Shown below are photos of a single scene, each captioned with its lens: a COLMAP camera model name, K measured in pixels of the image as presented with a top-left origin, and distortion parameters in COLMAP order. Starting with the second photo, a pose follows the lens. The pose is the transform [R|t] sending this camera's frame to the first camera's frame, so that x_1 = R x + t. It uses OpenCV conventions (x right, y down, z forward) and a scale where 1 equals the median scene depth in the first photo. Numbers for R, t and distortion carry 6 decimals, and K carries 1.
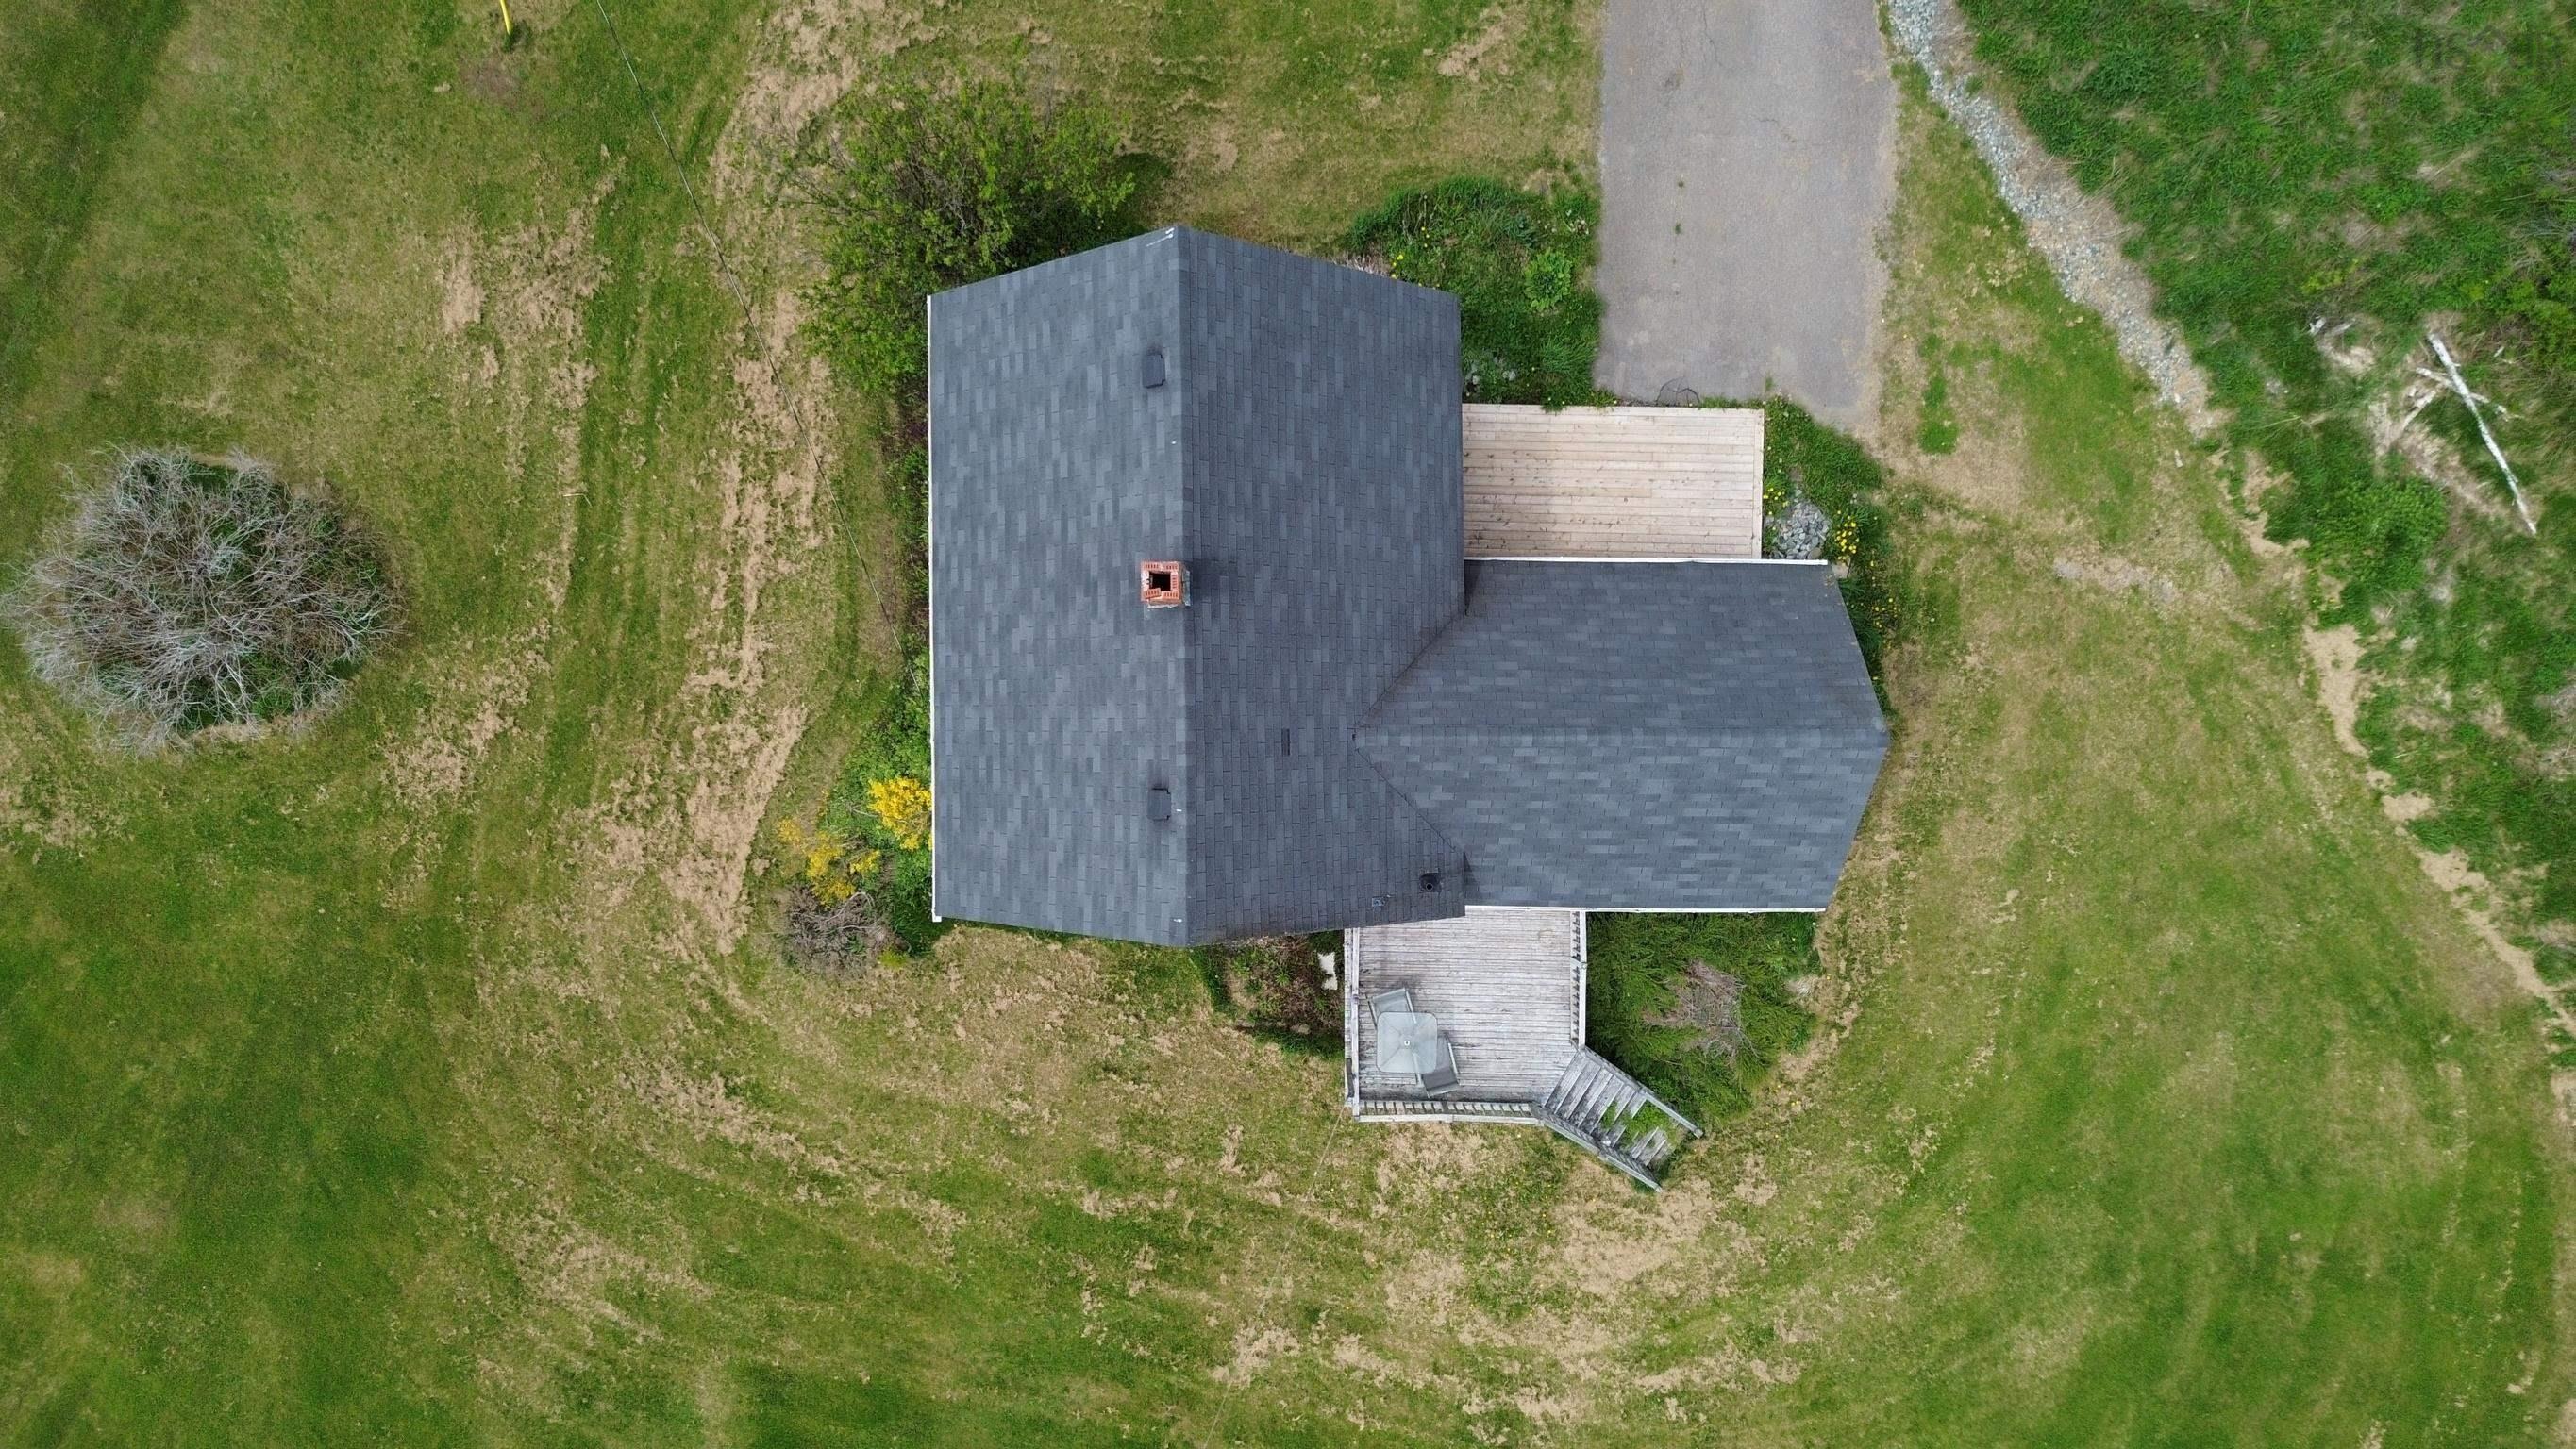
lens RADIAL K [[1820.2, 0, 1282.3], [0, 1820.2, 709.5], [0, 0, 1]] dist [0.061196, -0.064206]
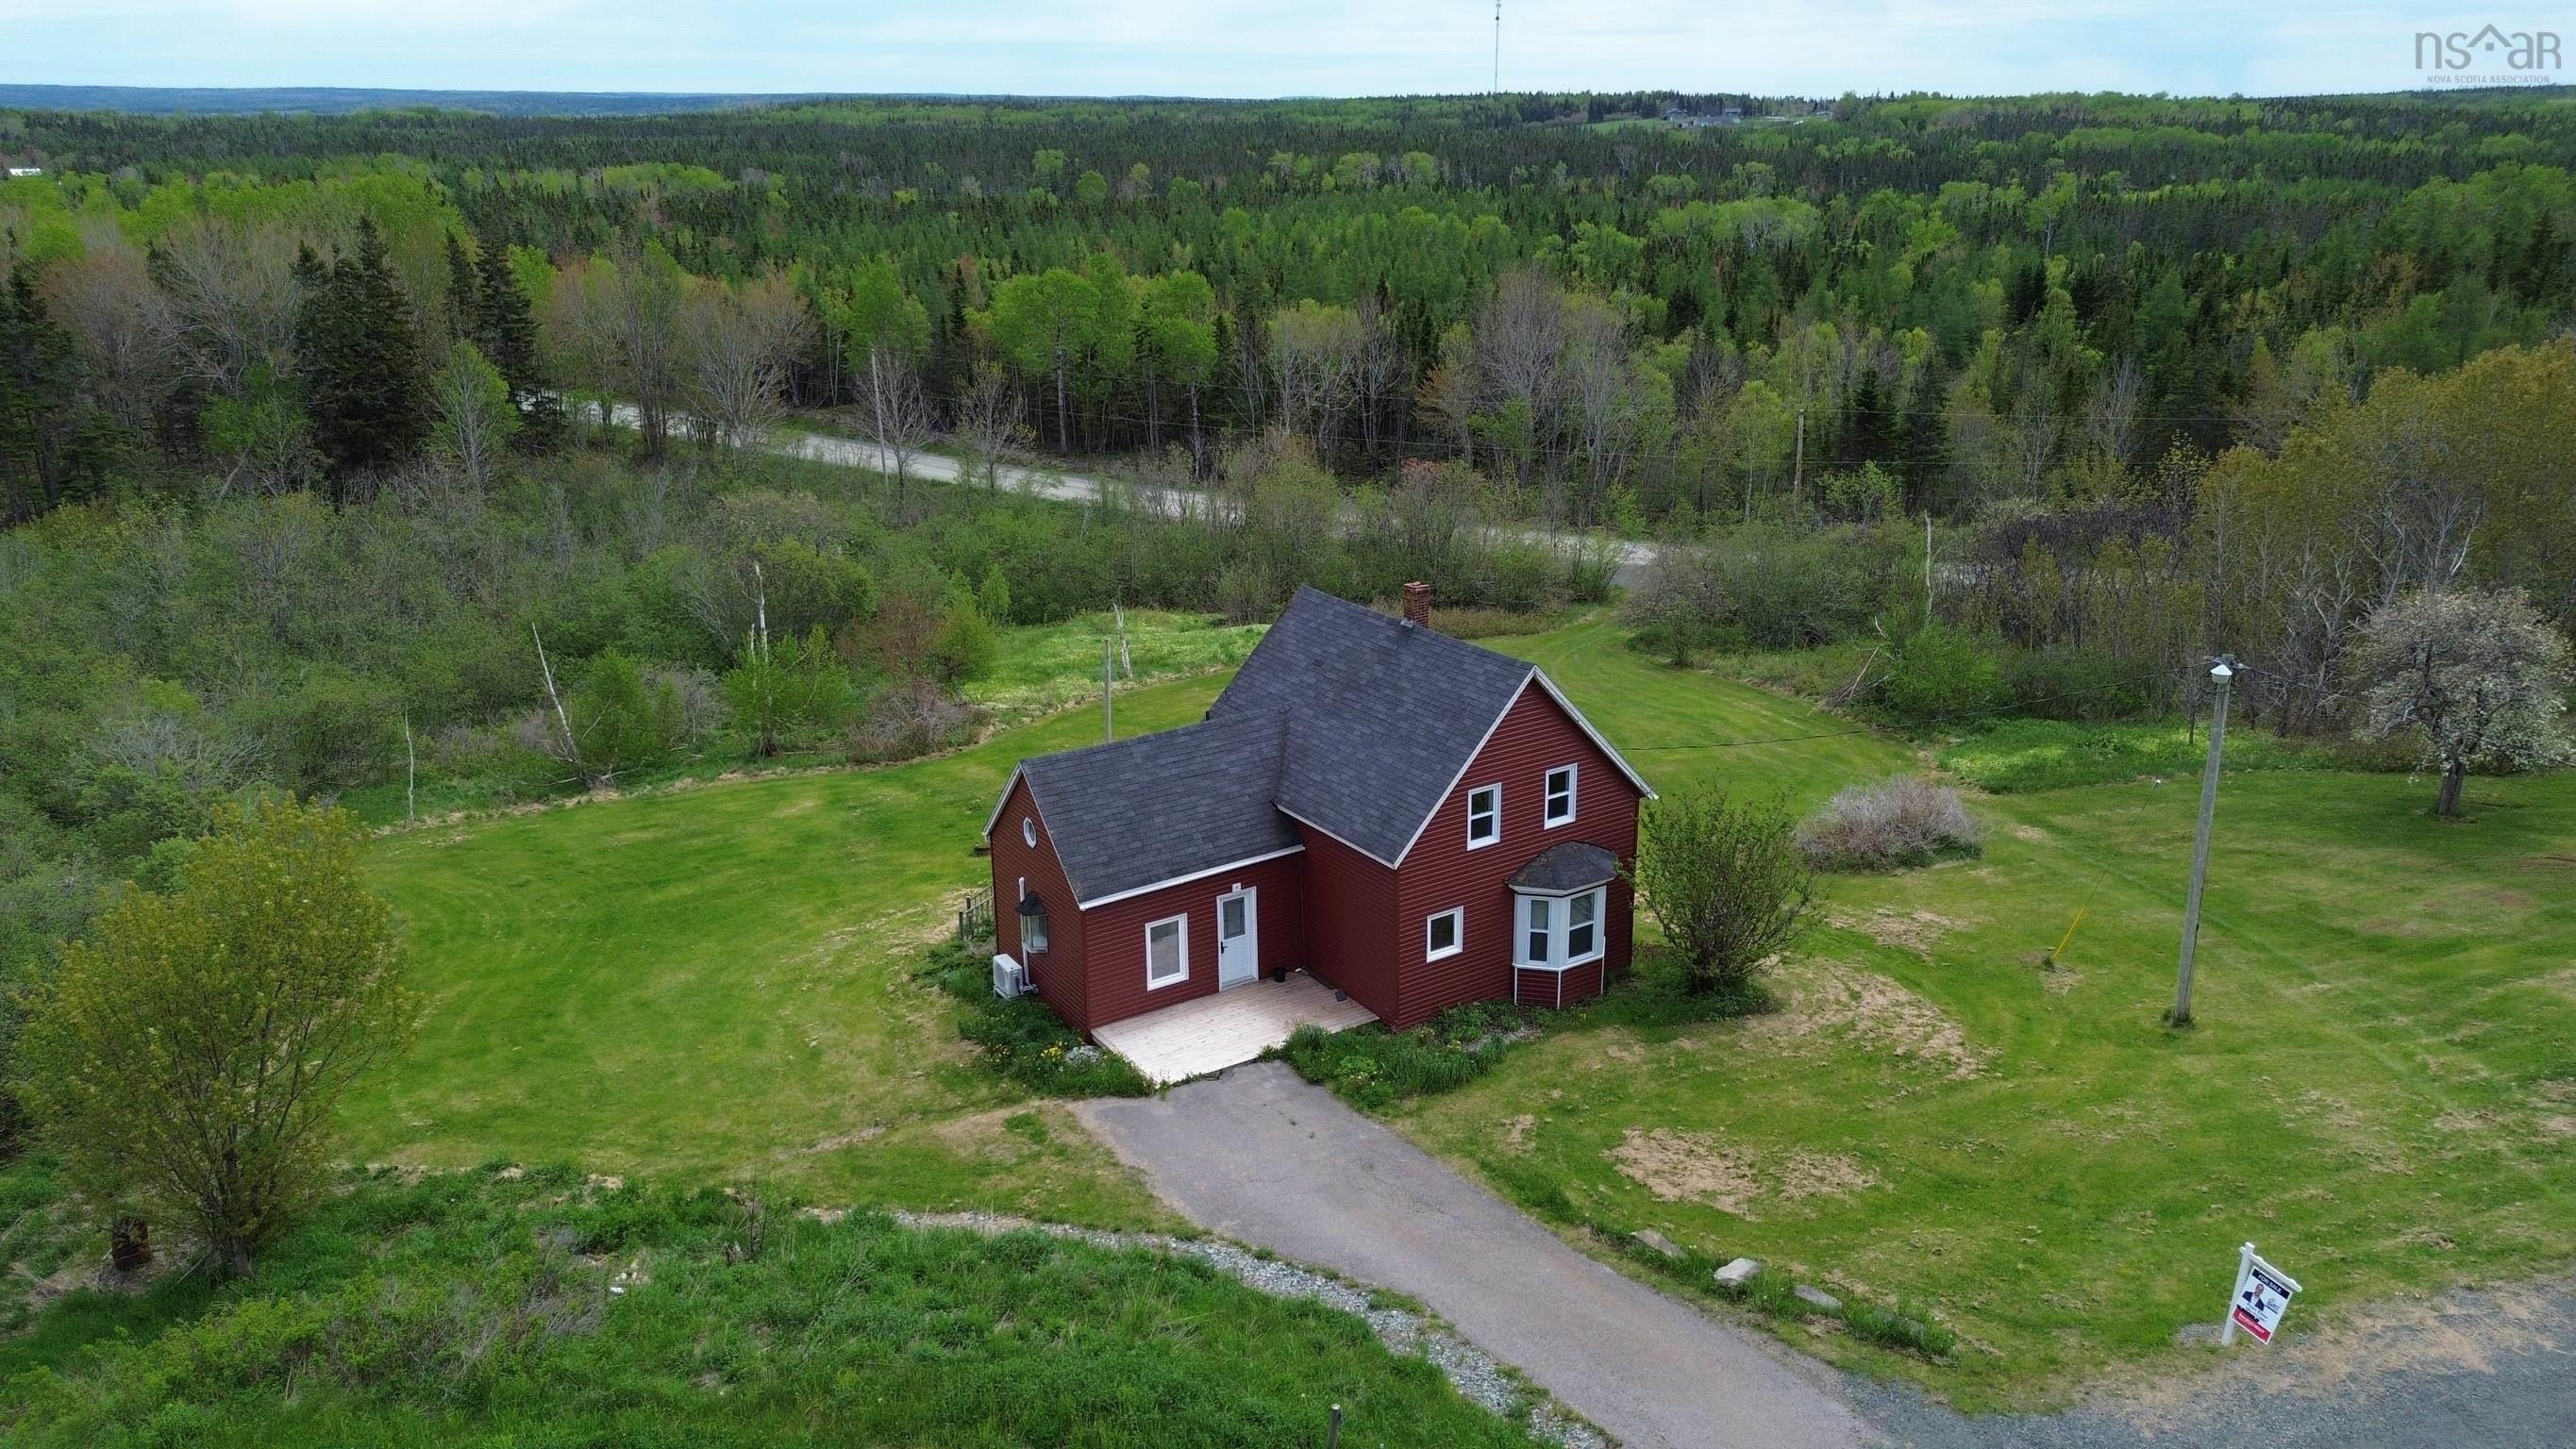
lens RADIAL K [[1820.2, 0, 1297.0], [0, 1820.2, 705.7], [0, 0, 1]] dist [0.061196, -0.064206]
pose [[-0.831383, 0.181743, -0.525139, 0.748779], [-0.555450, -0.243474, 0.795107, -1.084427], [0.016647, 0.952728, 0.303369, 0.354867]]
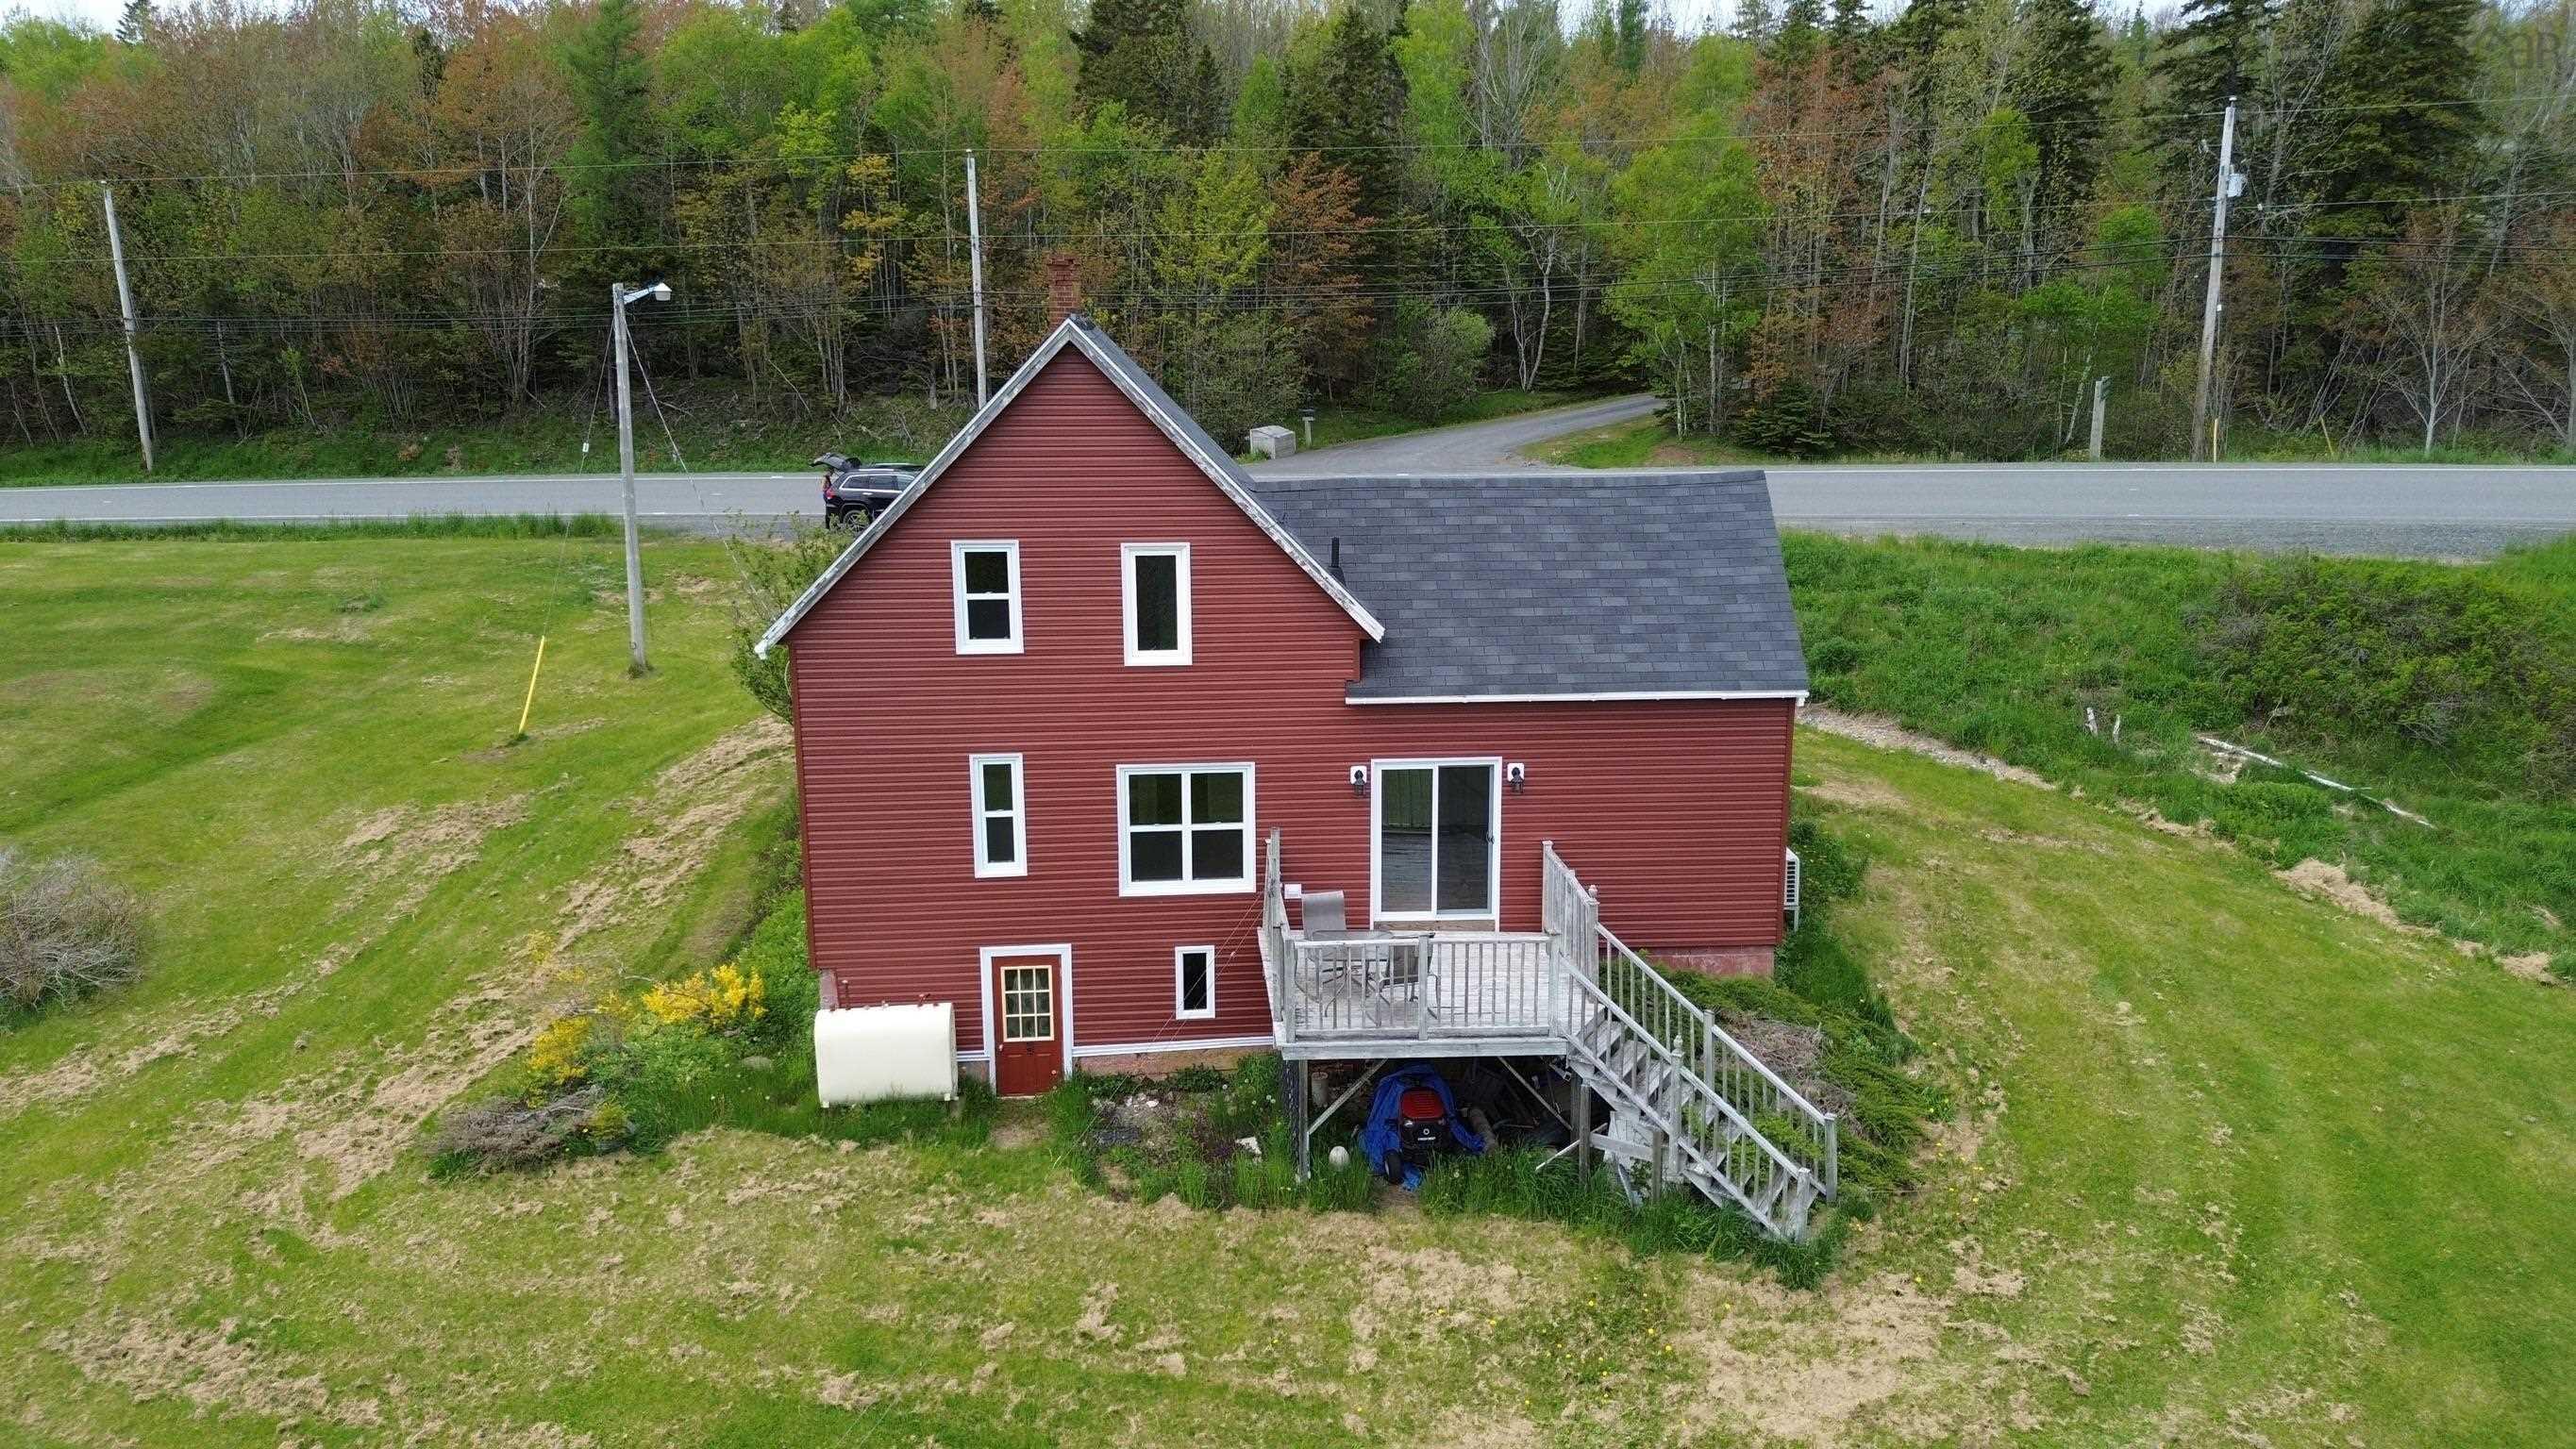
lens RADIAL K [[1820.2, 0, 1283.8], [0, 1820.2, 709.9], [0, 0, 1]] dist [0.061196, -0.064206]
pose [[0.997630, -0.013305, 0.067507, -0.005715], [0.068784, 0.217241, -0.973692, 0.787841], [-0.001710, 0.976027, 0.217641, 0.697965]]
